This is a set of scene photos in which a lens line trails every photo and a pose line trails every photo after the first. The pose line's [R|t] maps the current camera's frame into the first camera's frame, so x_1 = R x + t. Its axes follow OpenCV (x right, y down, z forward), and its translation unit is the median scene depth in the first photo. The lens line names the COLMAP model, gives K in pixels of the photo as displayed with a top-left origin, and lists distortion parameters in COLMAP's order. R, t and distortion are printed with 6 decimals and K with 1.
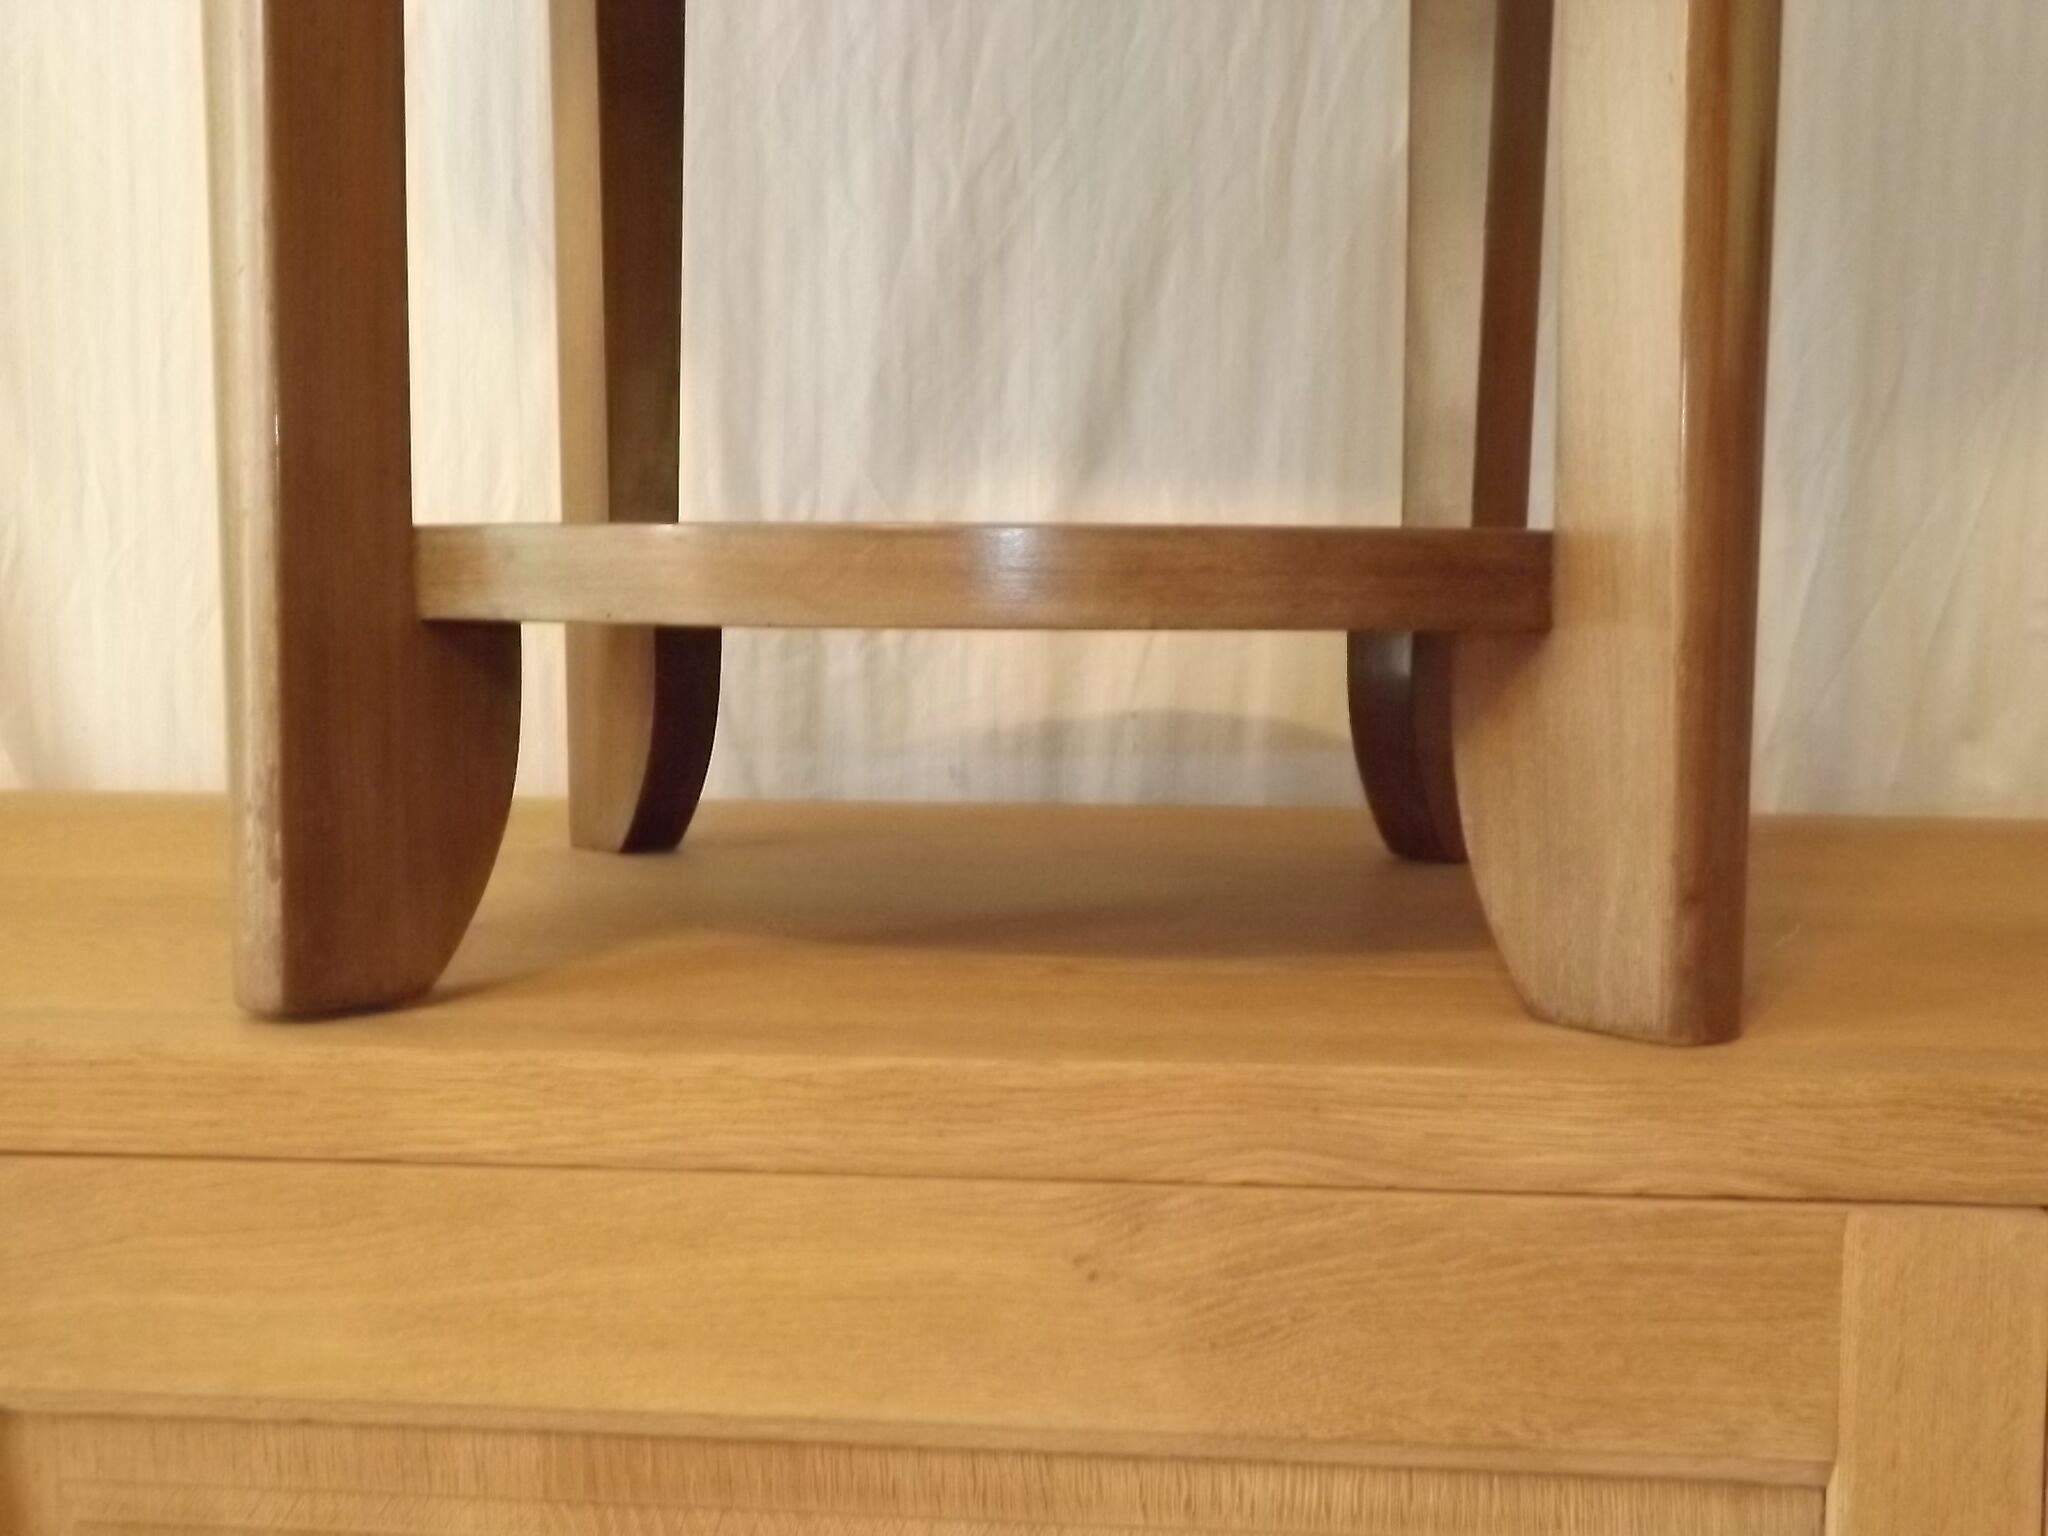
lens RADIAL K [[2337.4, 0, 926.1], [0, 2337.4, 807.0], [0, 0, 1]] dist [0.001955, -0.010485]
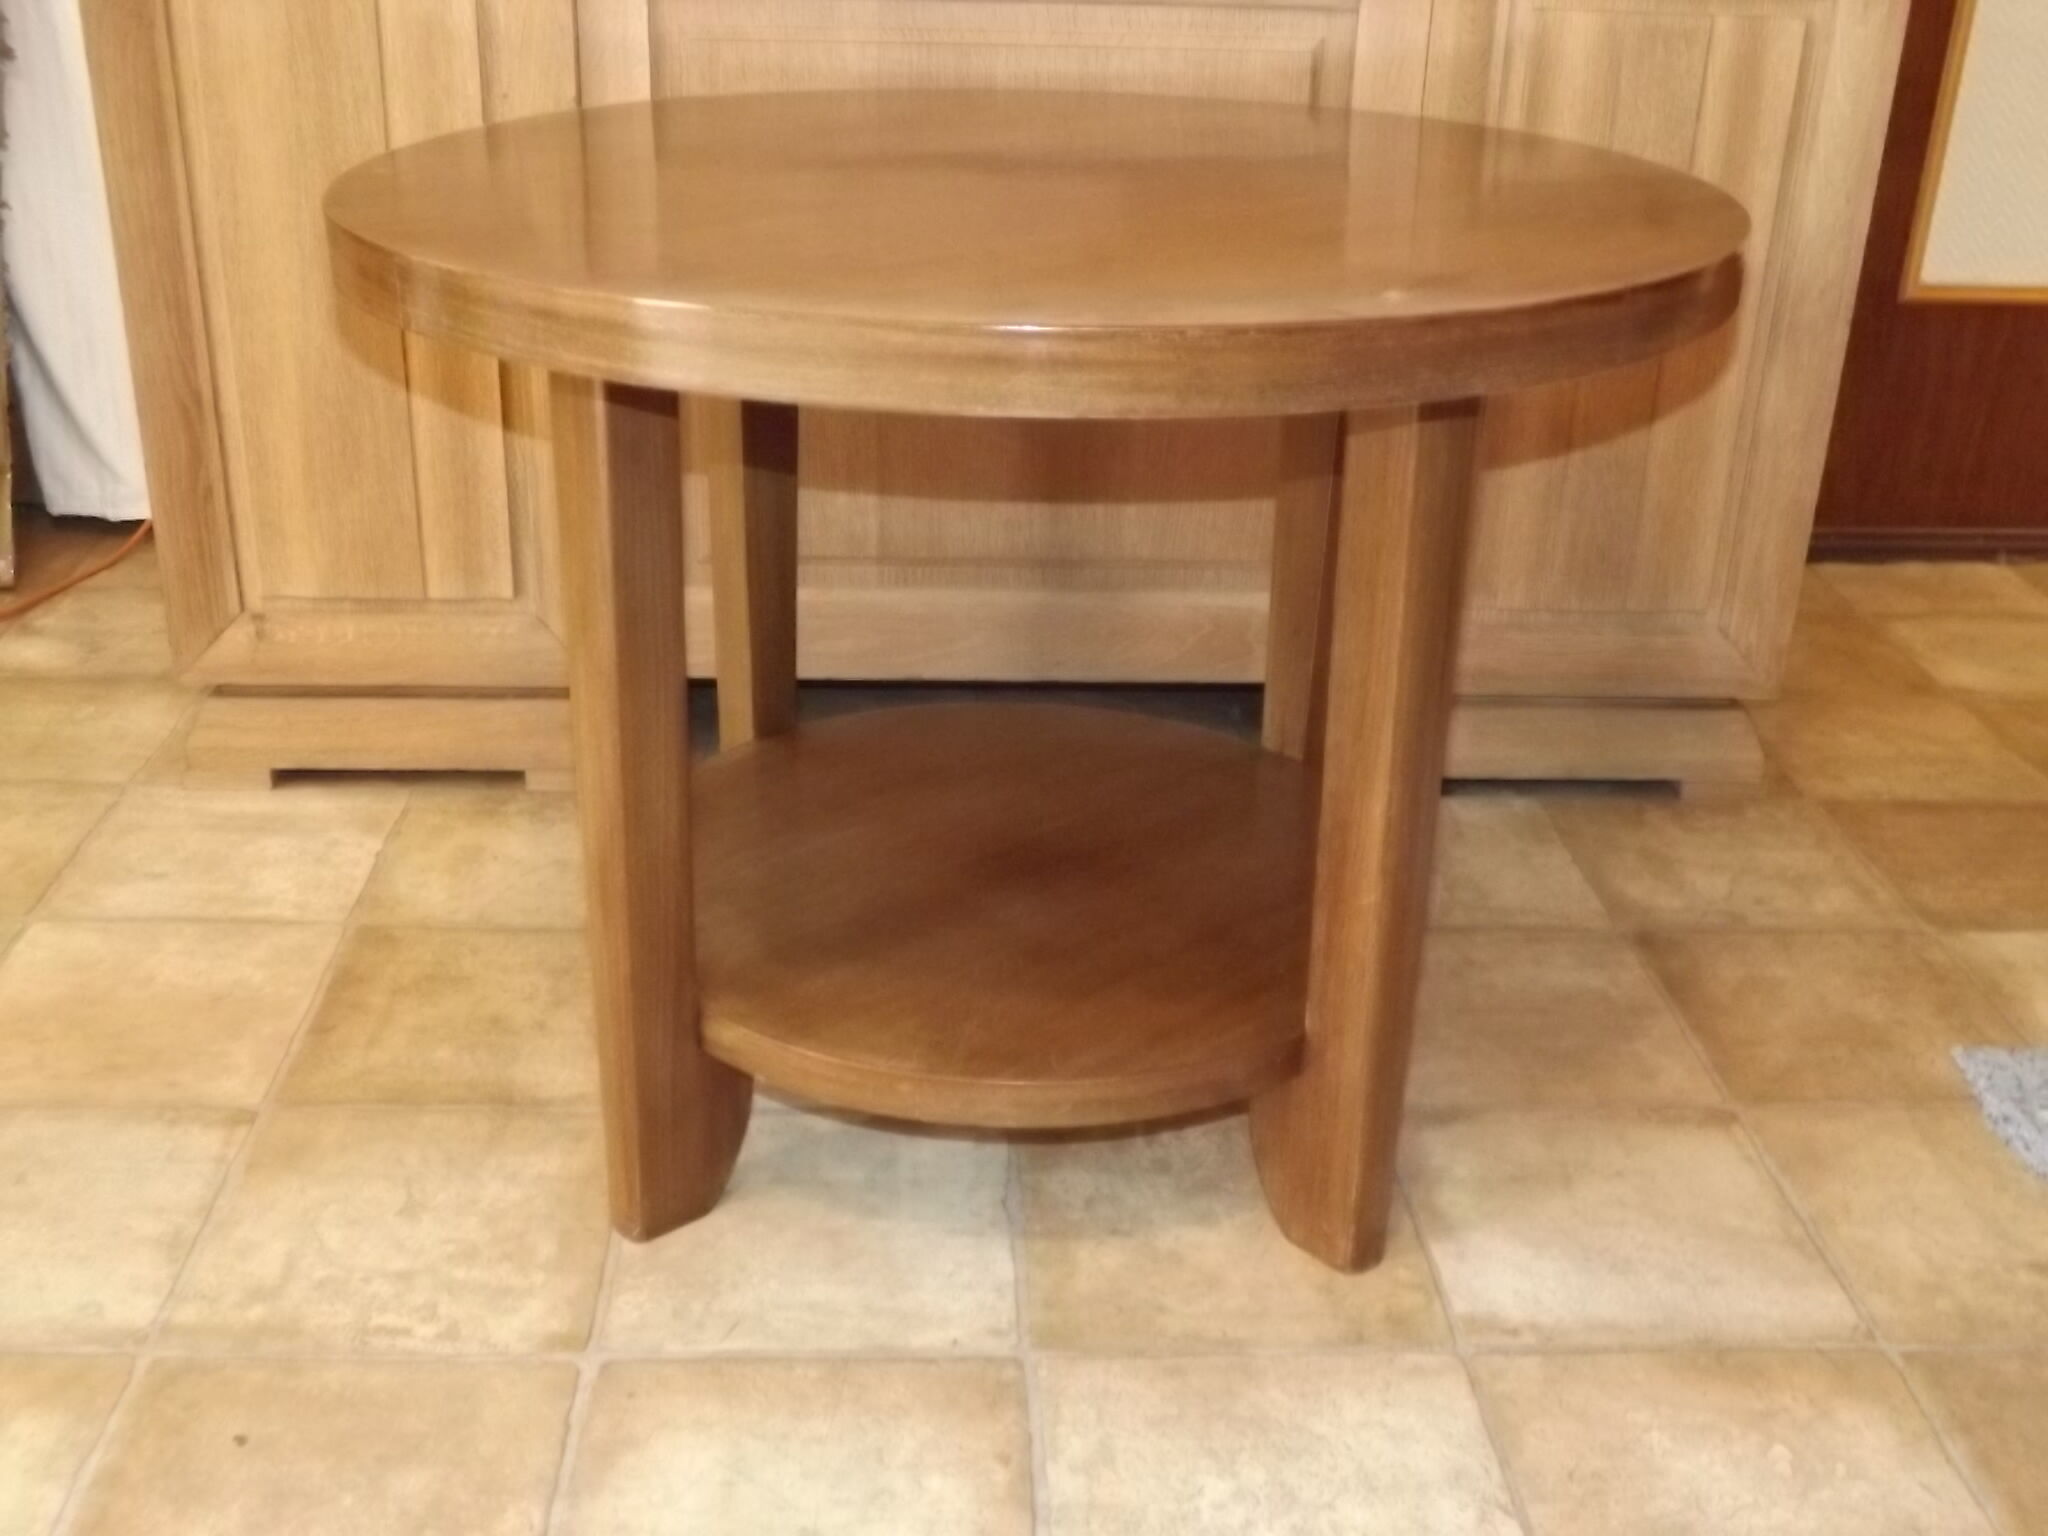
lens RADIAL K [[2144.3, 0, 989.5], [0, 2144.3, 761.5], [0, 0, 1]] dist [-0.078551, 0.084691]
pose [[0.987491, -0.038686, 0.152855, -0.436686], [-0.011232, 0.949712, 0.312925, 0.336232], [-0.157274, -0.310727, 0.937397, -1.471910]]
